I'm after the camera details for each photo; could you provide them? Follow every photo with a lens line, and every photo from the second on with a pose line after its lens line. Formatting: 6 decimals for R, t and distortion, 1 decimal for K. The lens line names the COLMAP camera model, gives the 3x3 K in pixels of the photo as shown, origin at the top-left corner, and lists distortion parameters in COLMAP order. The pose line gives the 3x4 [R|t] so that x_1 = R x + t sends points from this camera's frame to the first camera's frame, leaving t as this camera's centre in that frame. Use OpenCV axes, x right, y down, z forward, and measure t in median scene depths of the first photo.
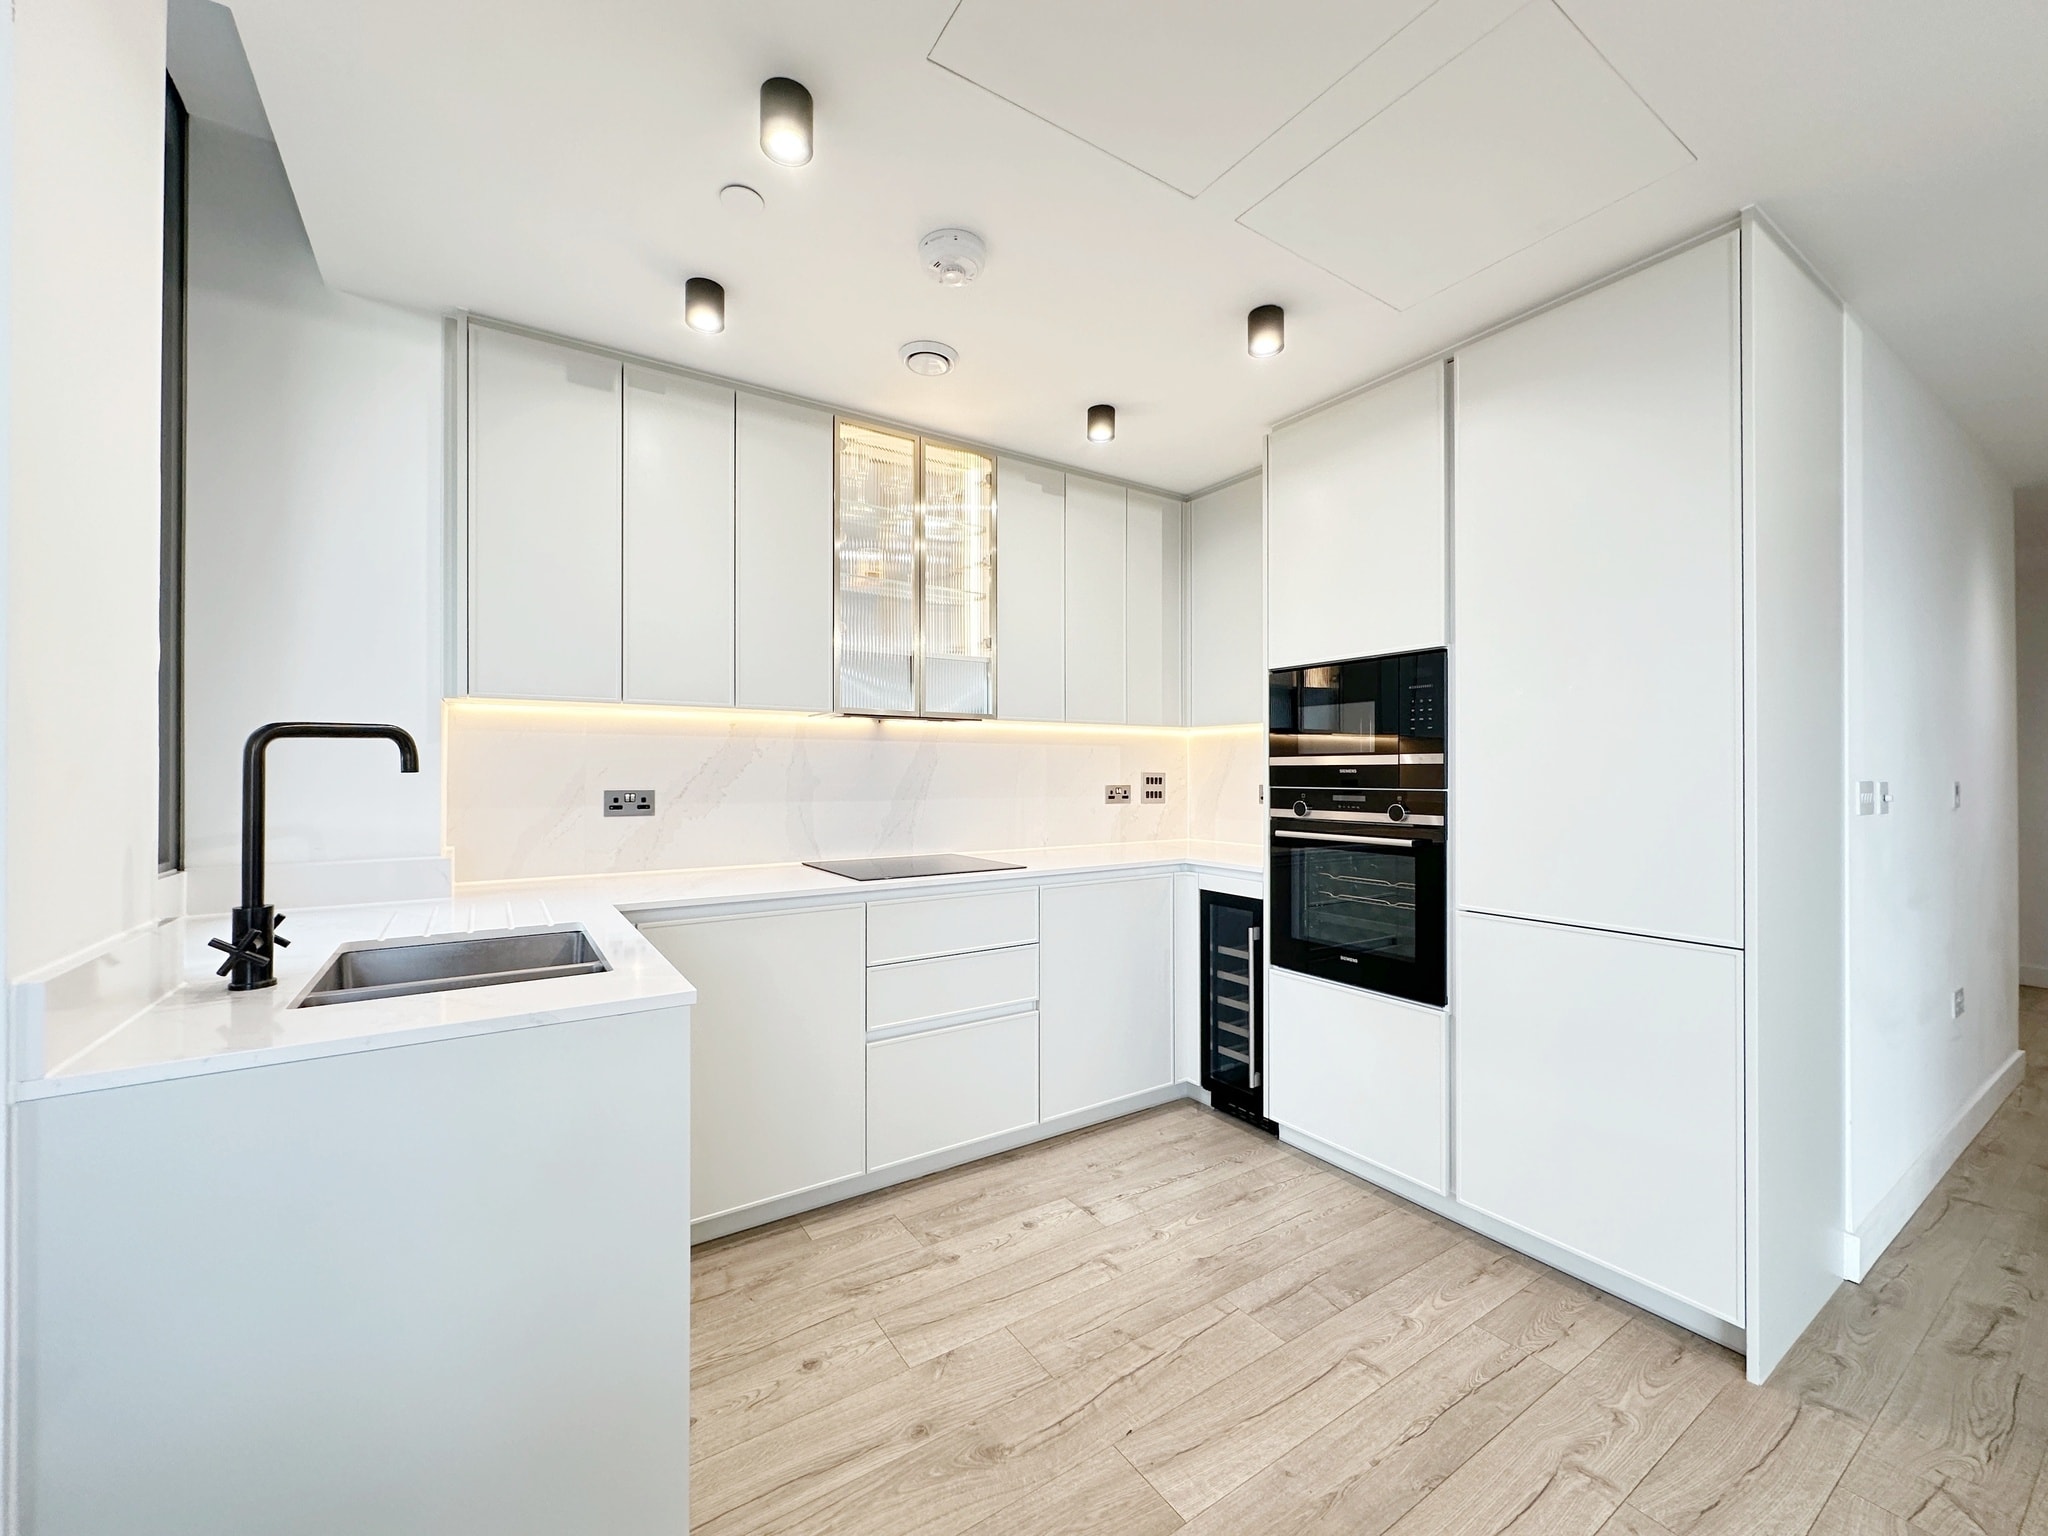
lens RADIAL K [[812.2, 0, 1022.6], [0, 812.2, 772.3], [0, 0, 1]] dist [-0.002187, 0.000061]
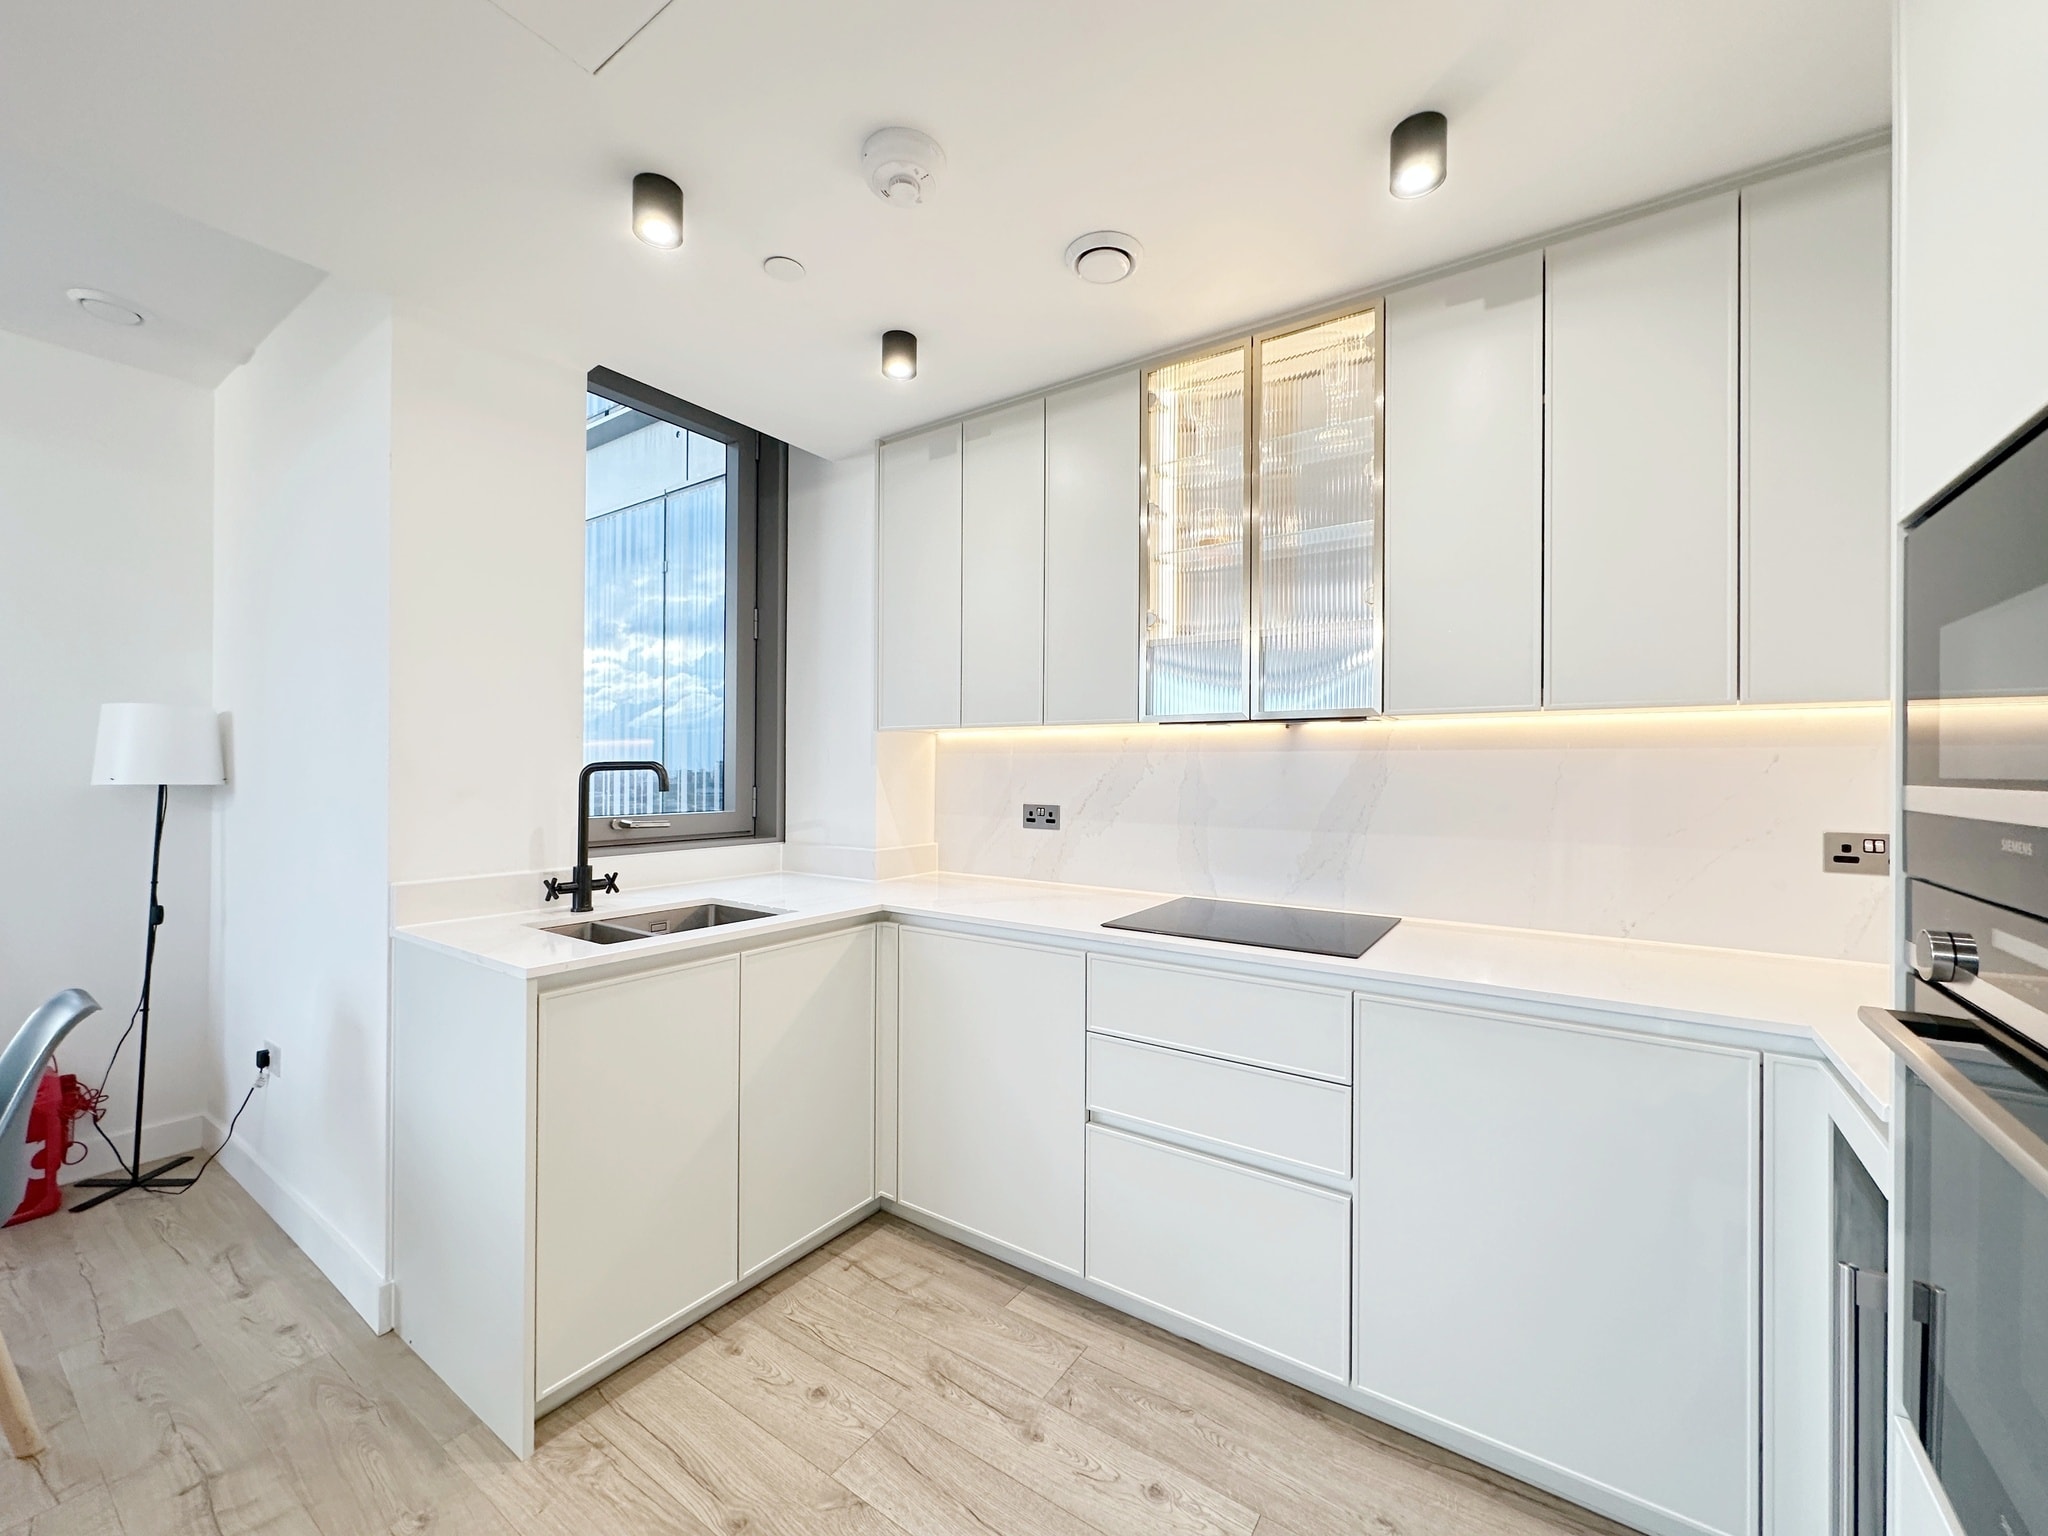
lens RADIAL K [[815.9, 0, 1025.4], [0, 815.9, 769.3], [0, 0, 1]] dist [-0.001715, 0.000259]
pose [[0.379576, 0.002189, -0.925158, 0.516107], [-0.005231, 0.999986, 0.000219, -0.025138], [0.925146, 0.004756, 0.379582, 0.579284]]
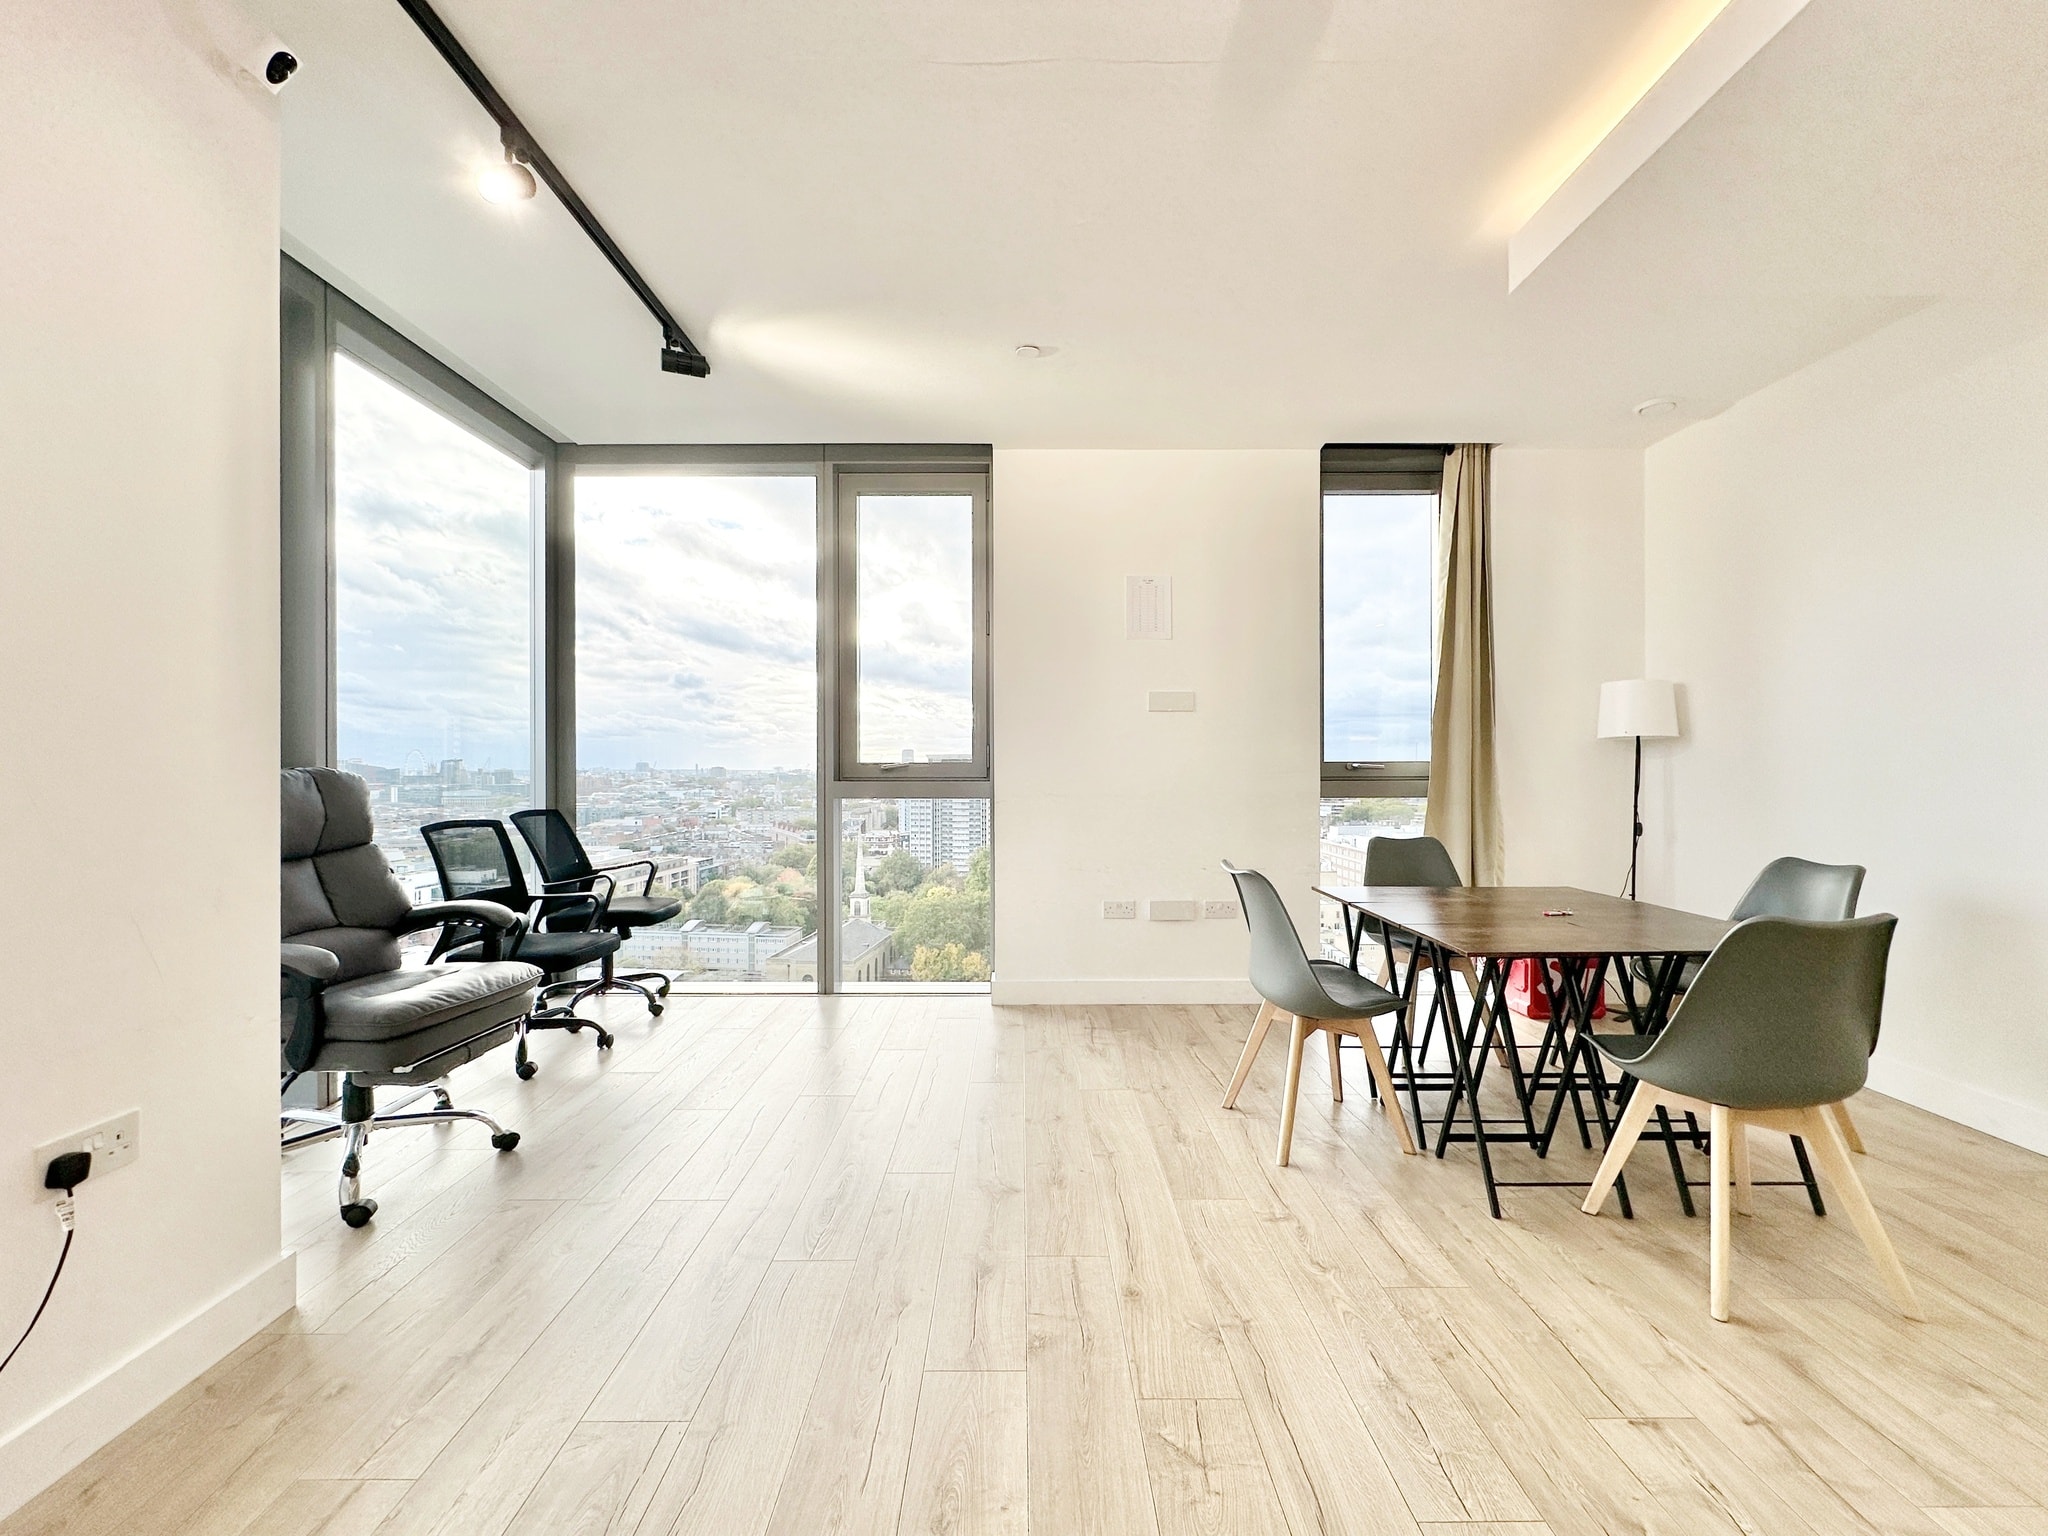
lens RADIAL K [[812.8, 0, 1024.6], [0, 812.8, 770.7], [0, 0, 1]] dist [-0.001594, -0.000046]
pose [[-0.544986, 0.004796, -0.838431, 0.968943], [0.005208, 0.999984, 0.002335, 0.050947], [0.838429, -0.003093, -0.545002, -0.174729]]
